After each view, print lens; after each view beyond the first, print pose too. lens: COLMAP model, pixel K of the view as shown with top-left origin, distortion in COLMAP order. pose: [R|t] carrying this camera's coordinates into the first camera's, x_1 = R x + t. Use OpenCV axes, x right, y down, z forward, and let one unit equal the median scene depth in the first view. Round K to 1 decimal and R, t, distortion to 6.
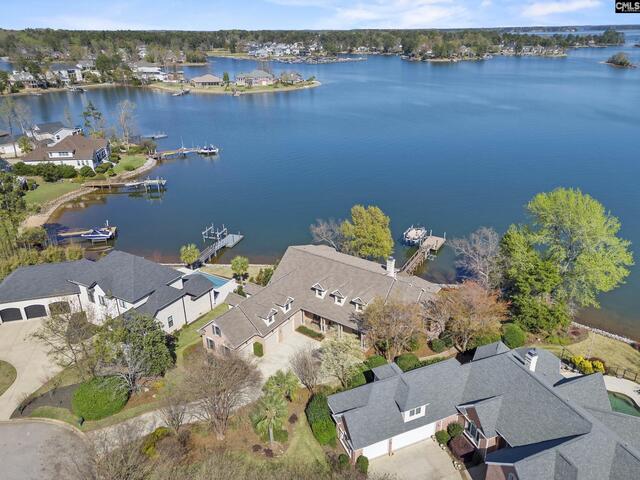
lens RADIAL K [[468.5, 0, 321.6], [0, 468.5, 239.4], [0, 0, 1]] dist [0.080727, -0.074331]
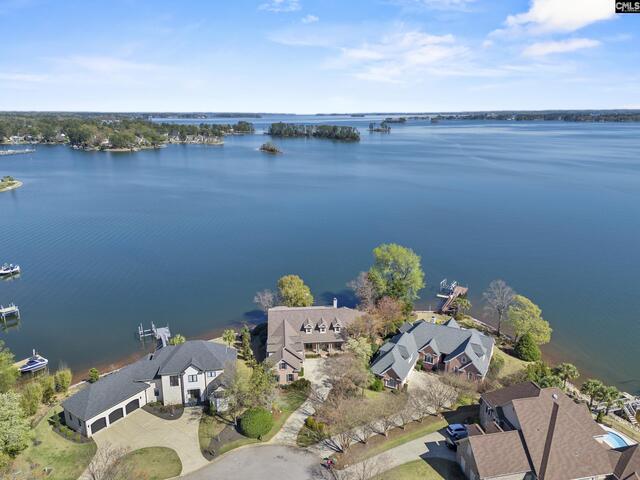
lens RADIAL K [[468.5, 0, 321.6], [0, 468.5, 239.4], [0, 0, 1]] dist [0.080727, -0.074331]
pose [[0.766538, -0.158027, 0.622453, -0.586269], [0.252458, 0.965367, -0.065812, -0.044794], [-0.590495, 0.207591, 0.779885, -0.223657]]
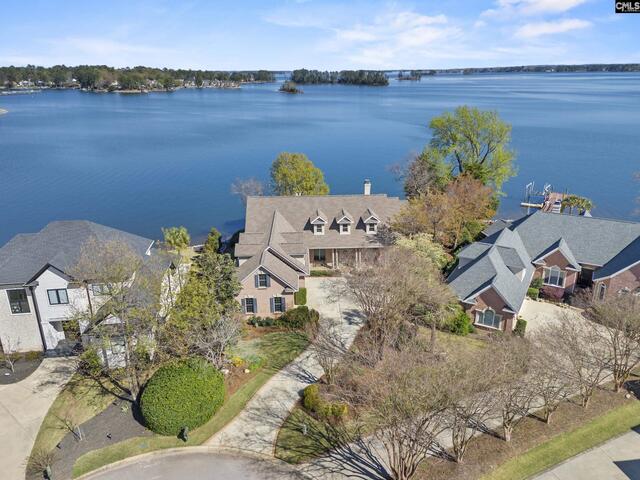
lens RADIAL K [[468.5, 0, 321.6], [0, 468.5, 239.4], [0, 0, 1]] dist [0.080727, -0.074331]
pose [[0.798293, -0.199074, 0.568417, -0.320244], [0.243644, 0.969862, -0.002507, 0.086764], [-0.550787, 0.140493, 0.822737, 0.172176]]
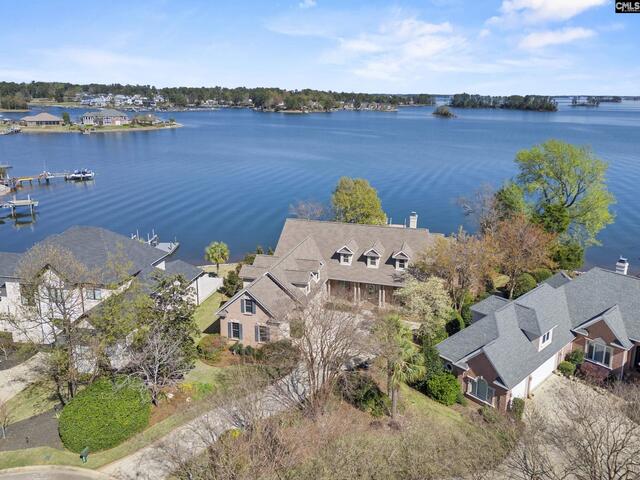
lens RADIAL K [[483.8, 0, 343.7], [0, 483.8, 204.8], [0, 0, 1]] dist [0.065600, -0.042417]
pose [[0.935326, -0.057233, 0.349126, -0.191833], [0.122345, 0.978269, -0.167398, 0.103763], [-0.331959, 0.199285, 0.922003, 0.117428]]
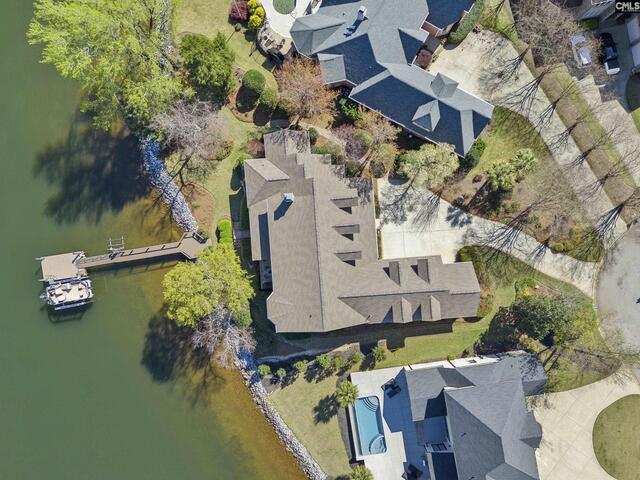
lens RADIAL K [[468.5, 0, 321.6], [0, 468.5, 239.4], [0, 0, 1]] dist [0.080727, -0.074331]
pose [[-0.628417, -0.777710, 0.016112, 0.026053], [0.342884, -0.258351, 0.903153, -0.444366], [-0.698229, 0.573081, 0.429017, 0.414806]]
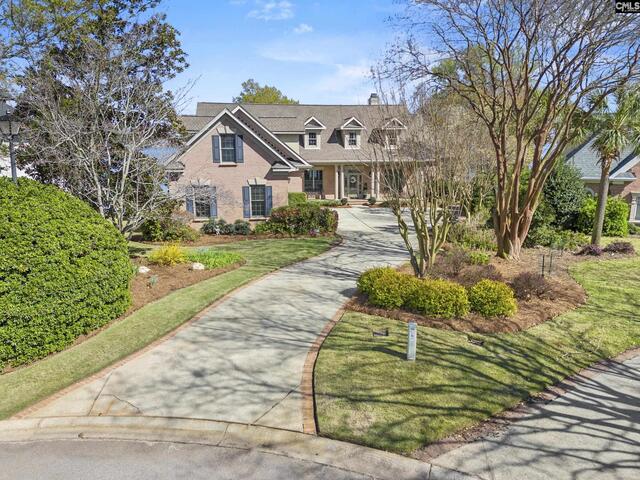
lens RADIAL K [[468.5, 0, 321.6], [0, 468.5, 239.4], [0, 0, 1]] dist [0.080727, -0.074331]
pose [[0.730647, -0.128132, 0.670625, -0.247847], [0.272388, 0.955383, -0.114229, 0.187931], [-0.626067, 0.266131, 0.732949, 0.384301]]
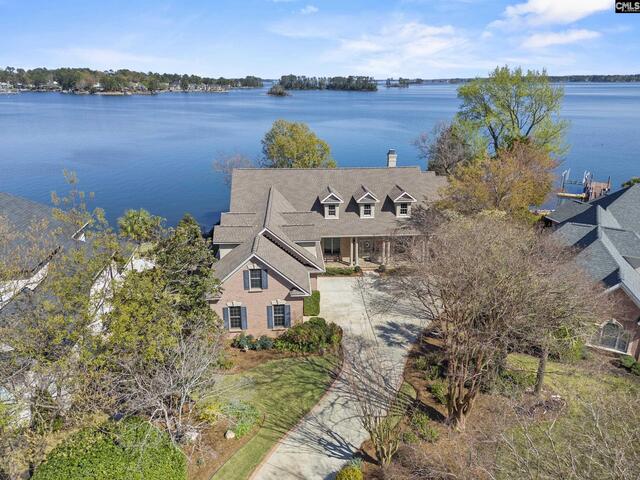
lens RADIAL K [[468.5, 0, 321.6], [0, 468.5, 239.4], [0, 0, 1]] dist [0.080727, -0.074331]
pose [[0.782360, -0.189408, 0.593328, -0.256084], [0.244348, 0.969605, -0.012670, 0.099626], [-0.572894, 0.154891, 0.804861, 0.312444]]
